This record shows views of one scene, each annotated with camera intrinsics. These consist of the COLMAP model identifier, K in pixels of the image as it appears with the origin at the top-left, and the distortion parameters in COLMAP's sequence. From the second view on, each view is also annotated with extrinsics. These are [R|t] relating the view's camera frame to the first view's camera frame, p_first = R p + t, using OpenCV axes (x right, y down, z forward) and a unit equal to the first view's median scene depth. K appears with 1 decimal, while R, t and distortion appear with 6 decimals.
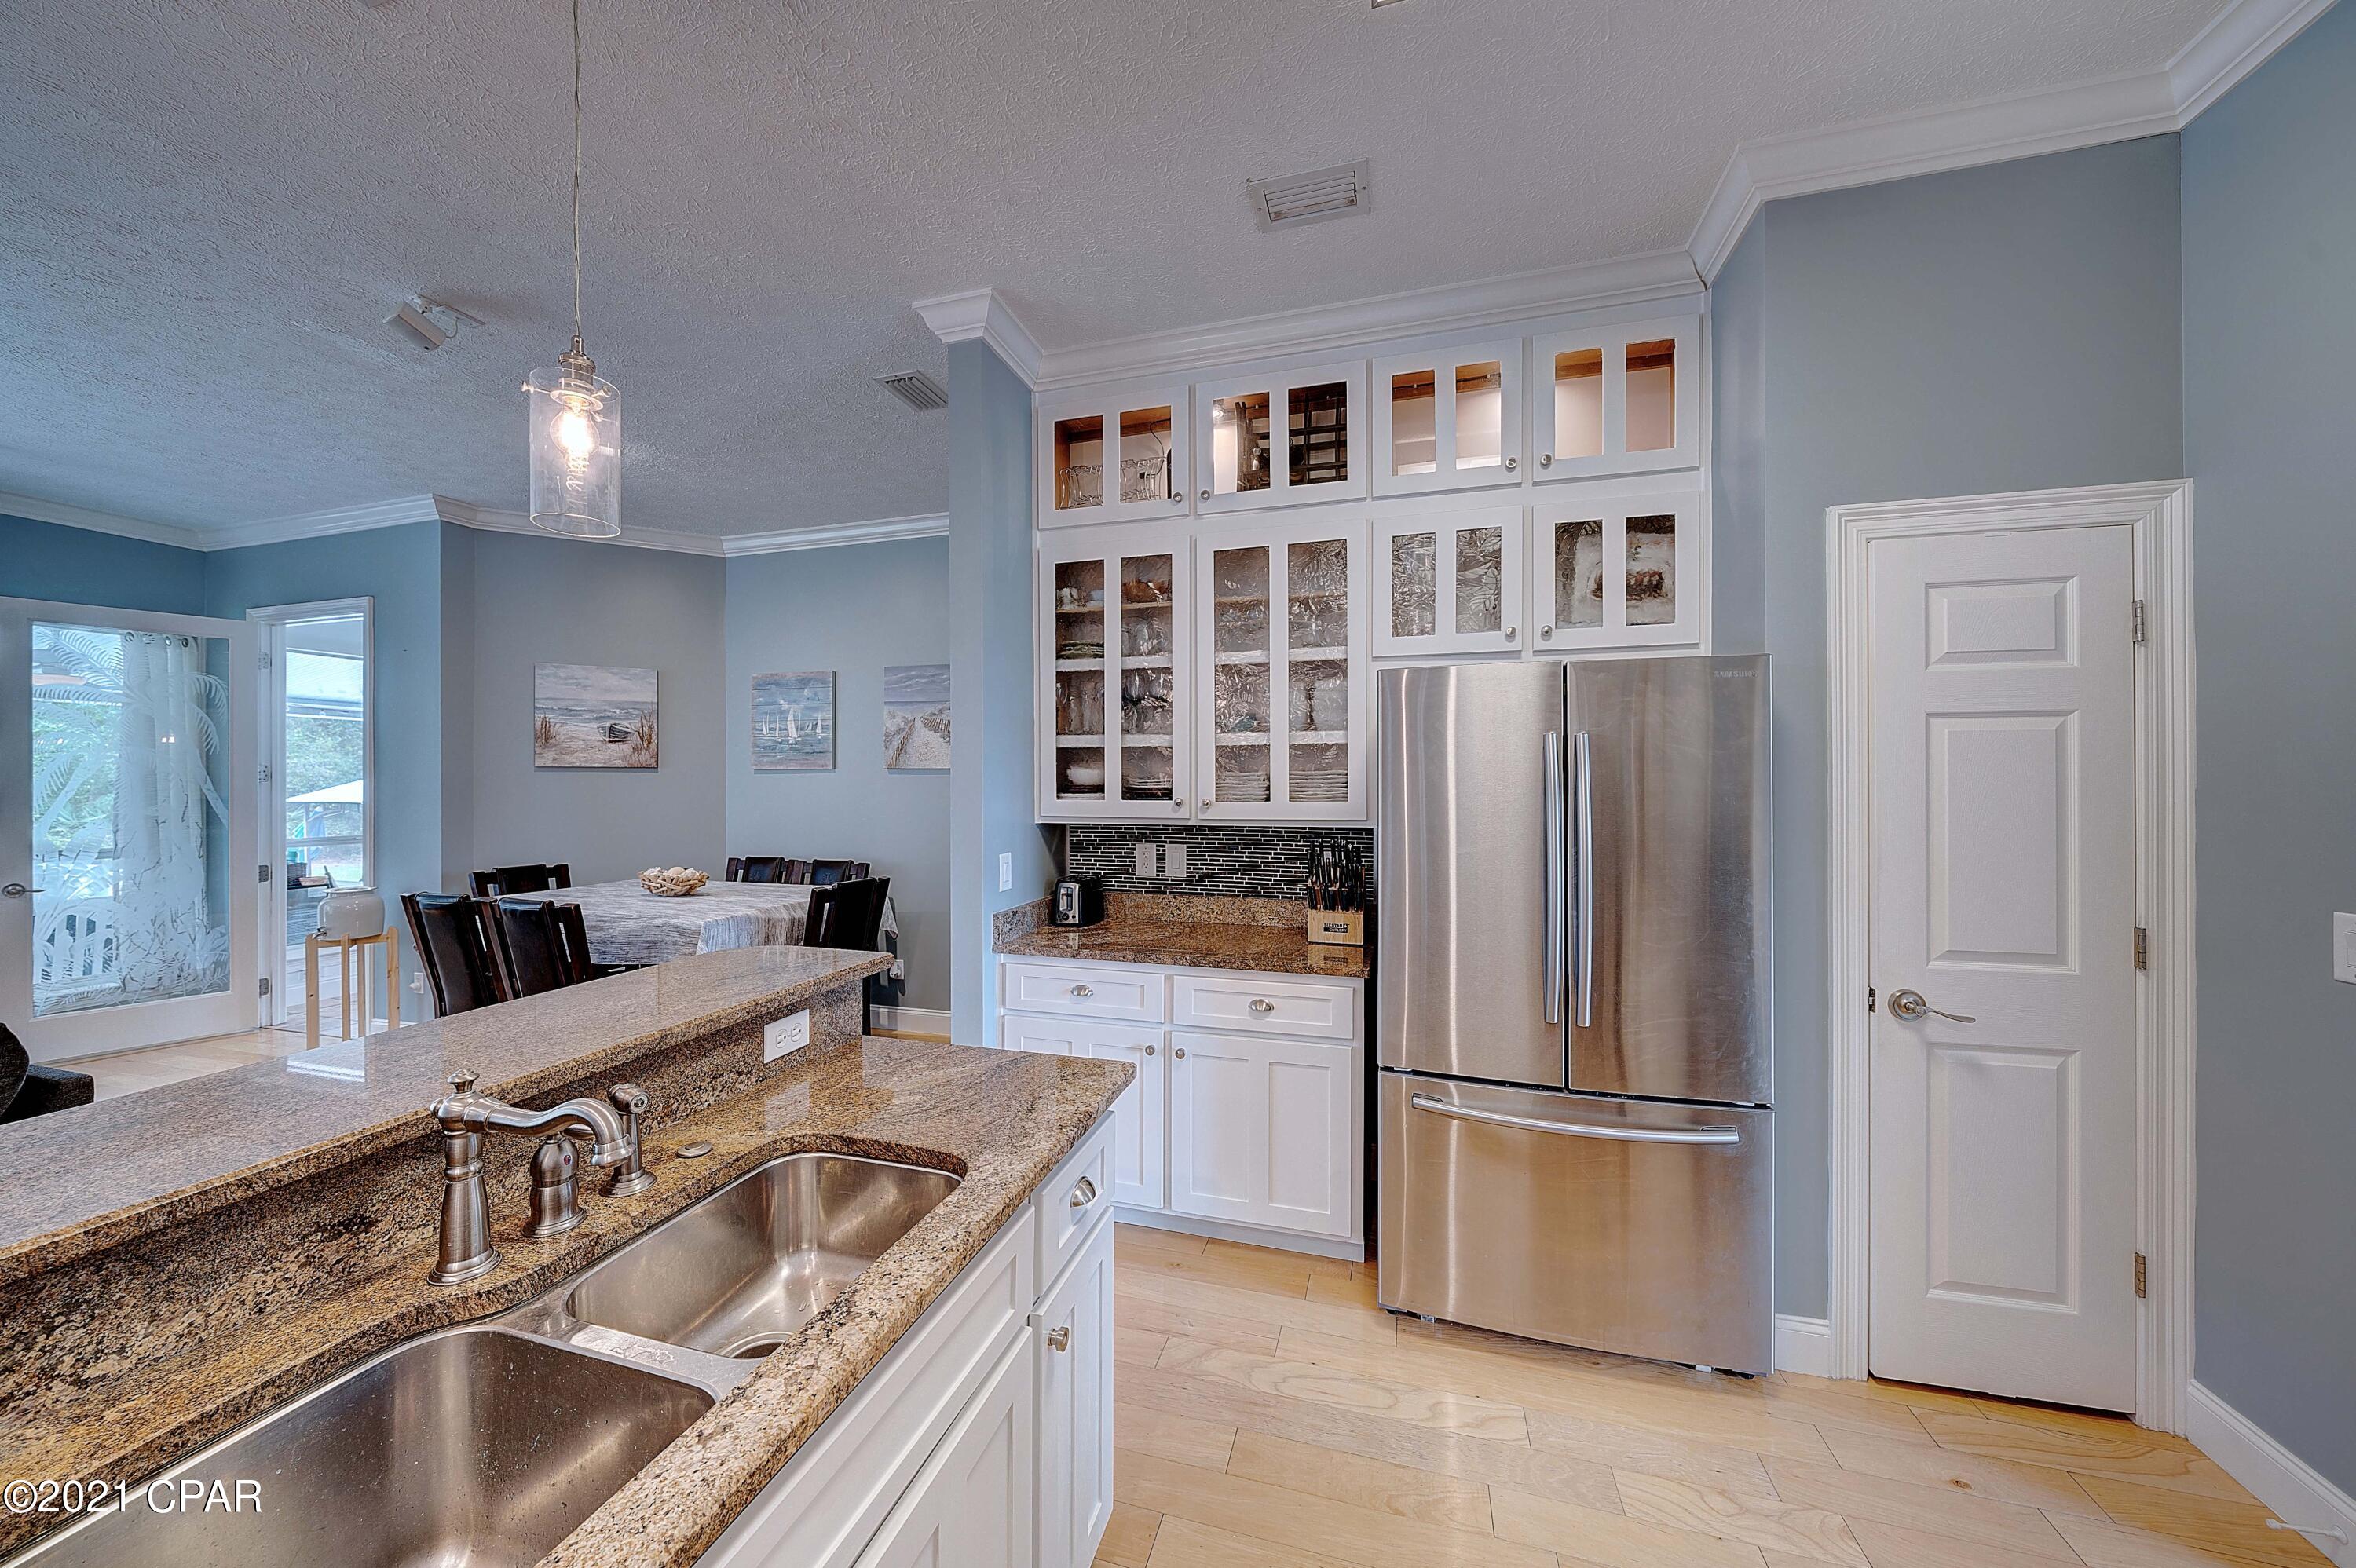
lens RADIAL K [[822.0, 0, 1164.0], [0, 822.0, 782.2], [0, 0, 1]] dist [0.000584, 0.000055]
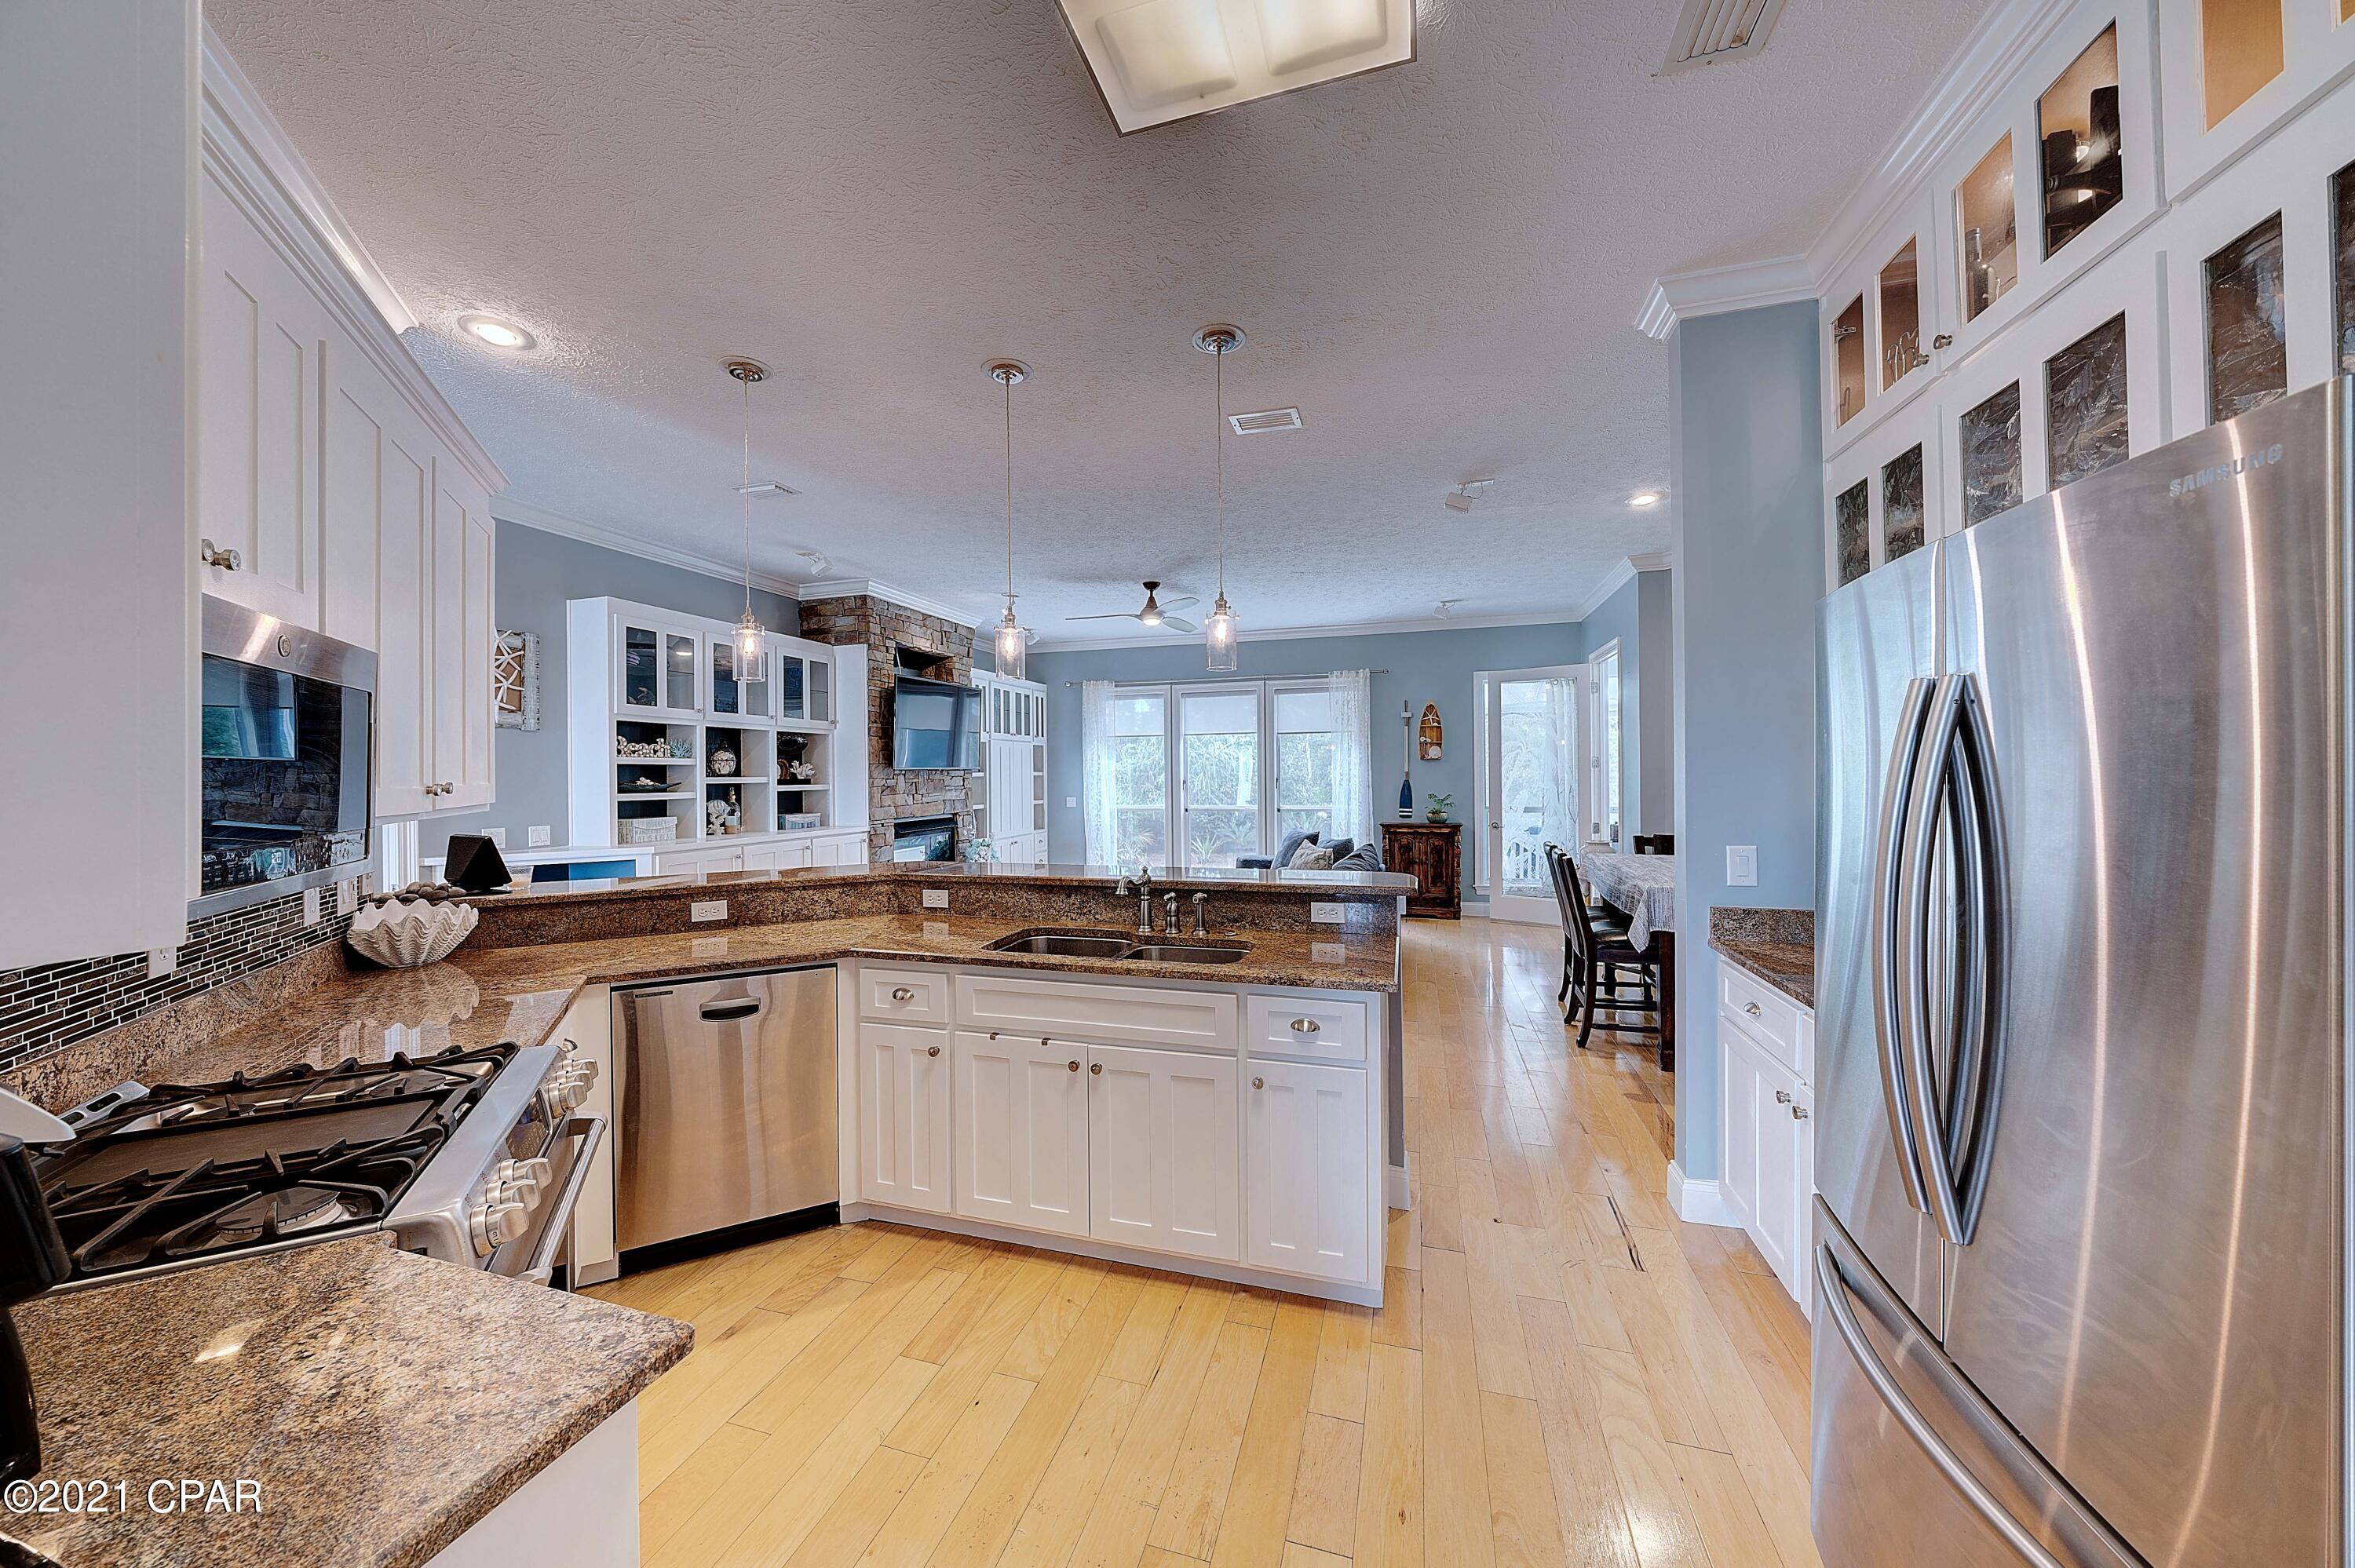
lens RADIAL K [[811.2, 0, 1161.8], [0, 811.2, 785.8], [0, 0, 1]] dist [-0.006966, 0.000129]
pose [[-0.007601, 0.018469, -0.999801, 0.690774], [0.009628, 0.999784, 0.018395, -0.003637], [0.999925, -0.009486, -0.007777, 0.350319]]
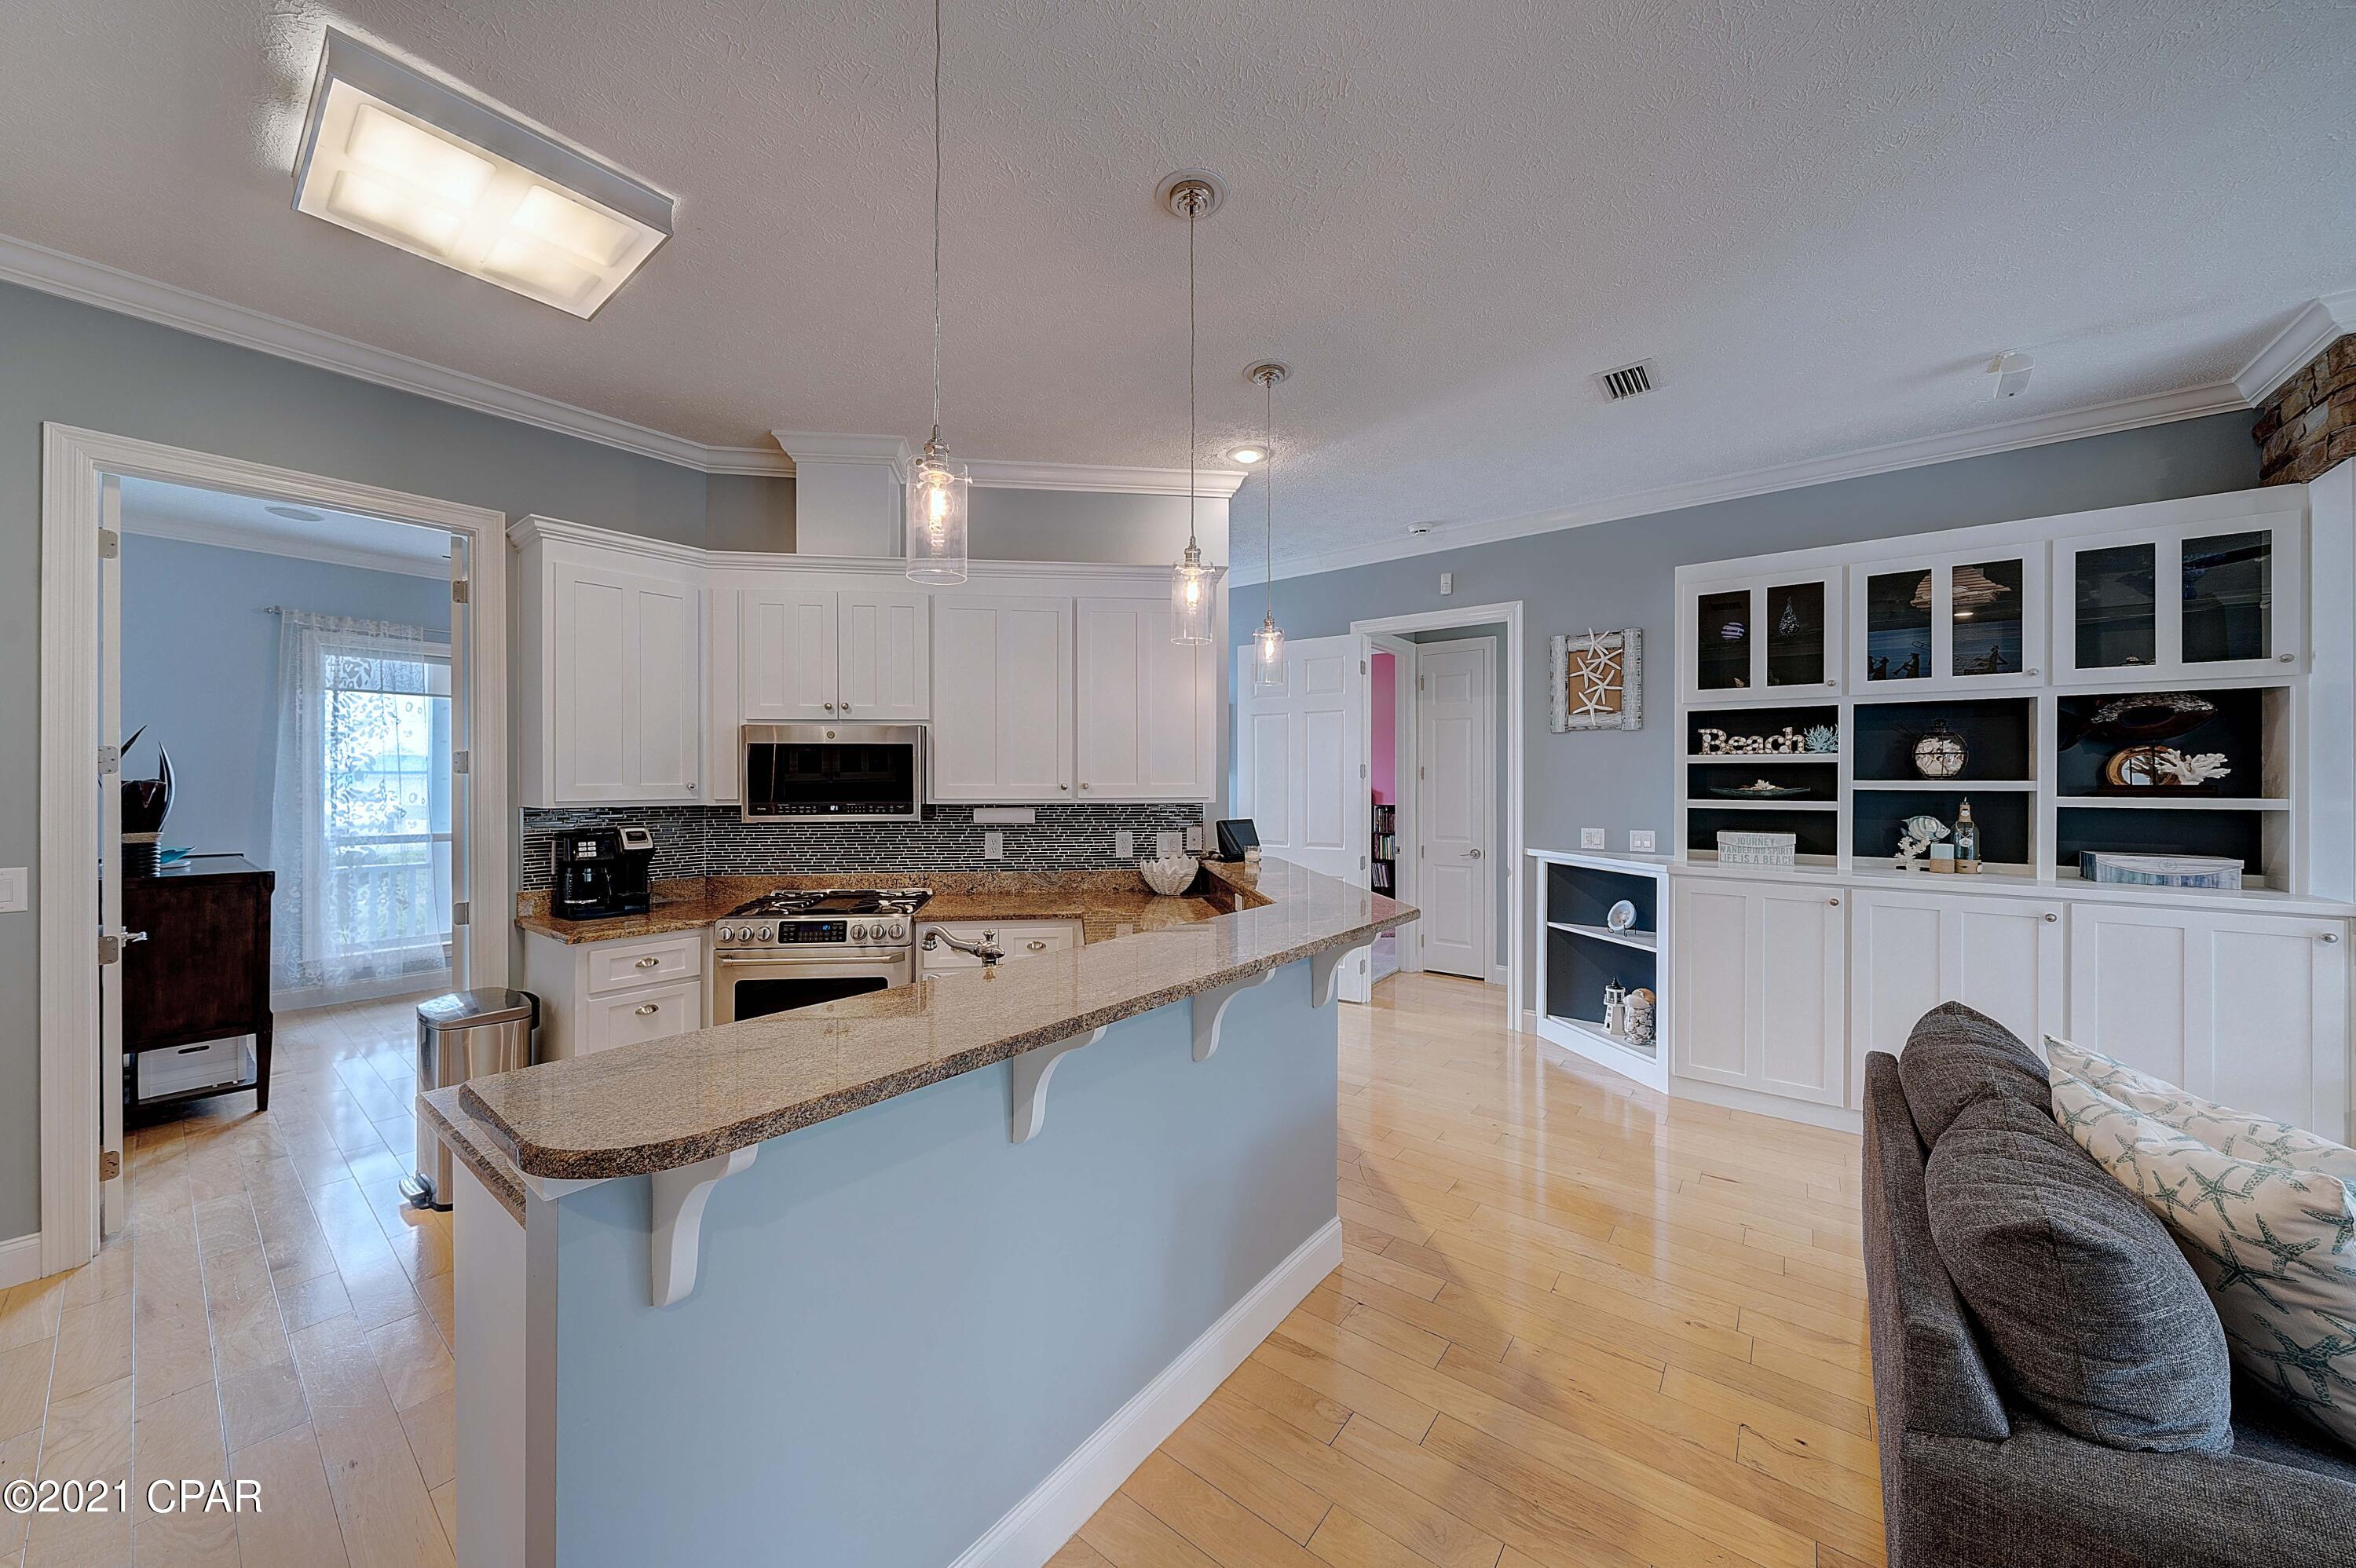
lens RADIAL K [[809.6, 0, 1163.8], [0, 809.6, 783.3], [0, 0, 1]] dist [-0.002260, -0.000297]
pose [[-0.932072, 0.002405, 0.362264, -0.599163], [0.002867, 0.999996, 0.000737, 0.001342], [-0.362261, 0.001726, -0.932075, 0.829117]]
